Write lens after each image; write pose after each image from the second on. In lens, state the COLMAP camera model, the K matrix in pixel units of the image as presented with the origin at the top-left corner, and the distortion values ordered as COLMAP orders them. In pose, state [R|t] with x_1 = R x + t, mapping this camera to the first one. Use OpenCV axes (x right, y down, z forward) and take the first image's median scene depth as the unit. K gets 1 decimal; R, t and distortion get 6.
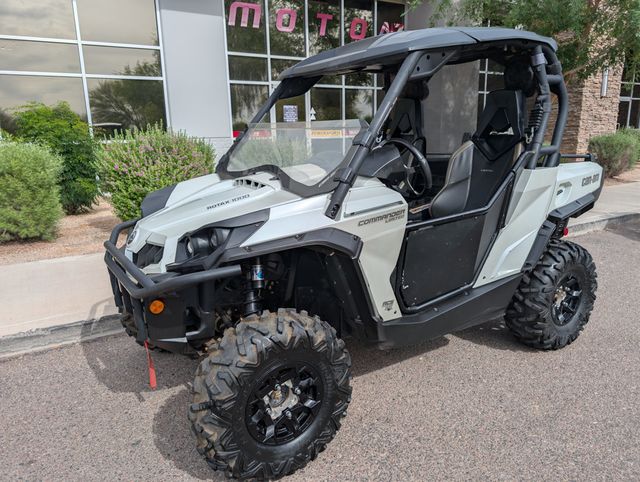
lens RADIAL K [[460.0, 0, 320.8], [0, 460.0, 238.4], [0, 0, 1]] dist [0.017434, -0.014054]
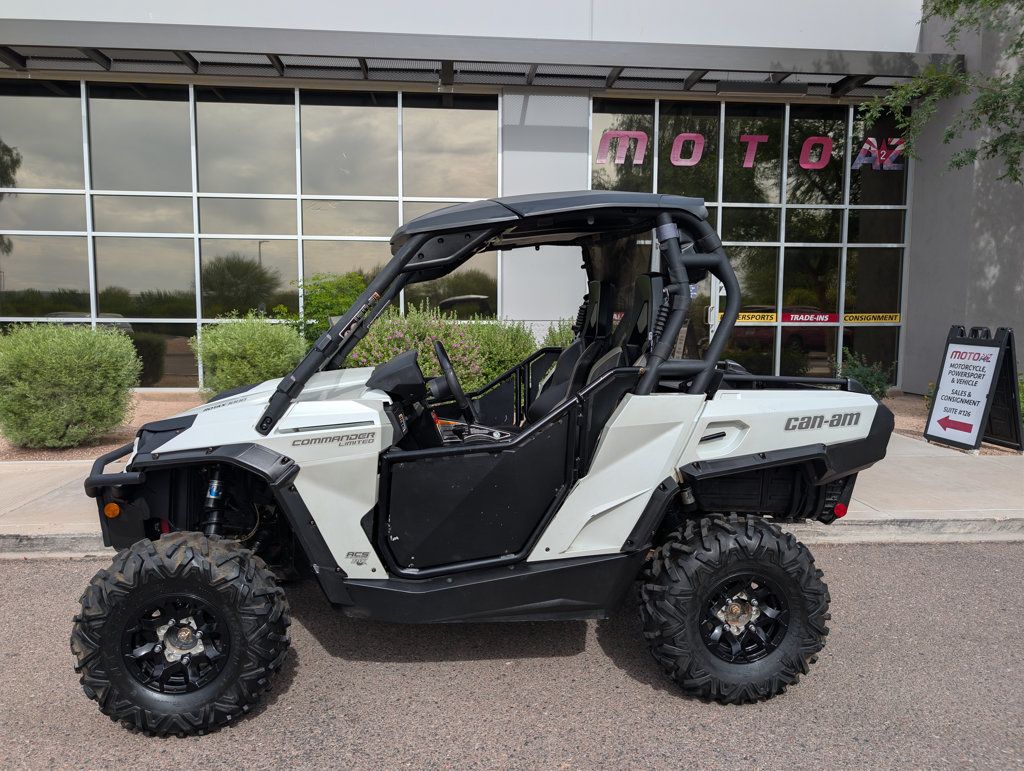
lens RADIAL K [[736.1, 0, 508.9], [0, 736.1, 378.8], [0, 0, 1]] dist [0.017434, -0.014054]
pose [[0.894147, 0.063184, -0.443294, 0.875611], [-0.120358, 0.987474, -0.102021, -0.050163], [0.431295, 0.144576, 0.890552, -0.016133]]
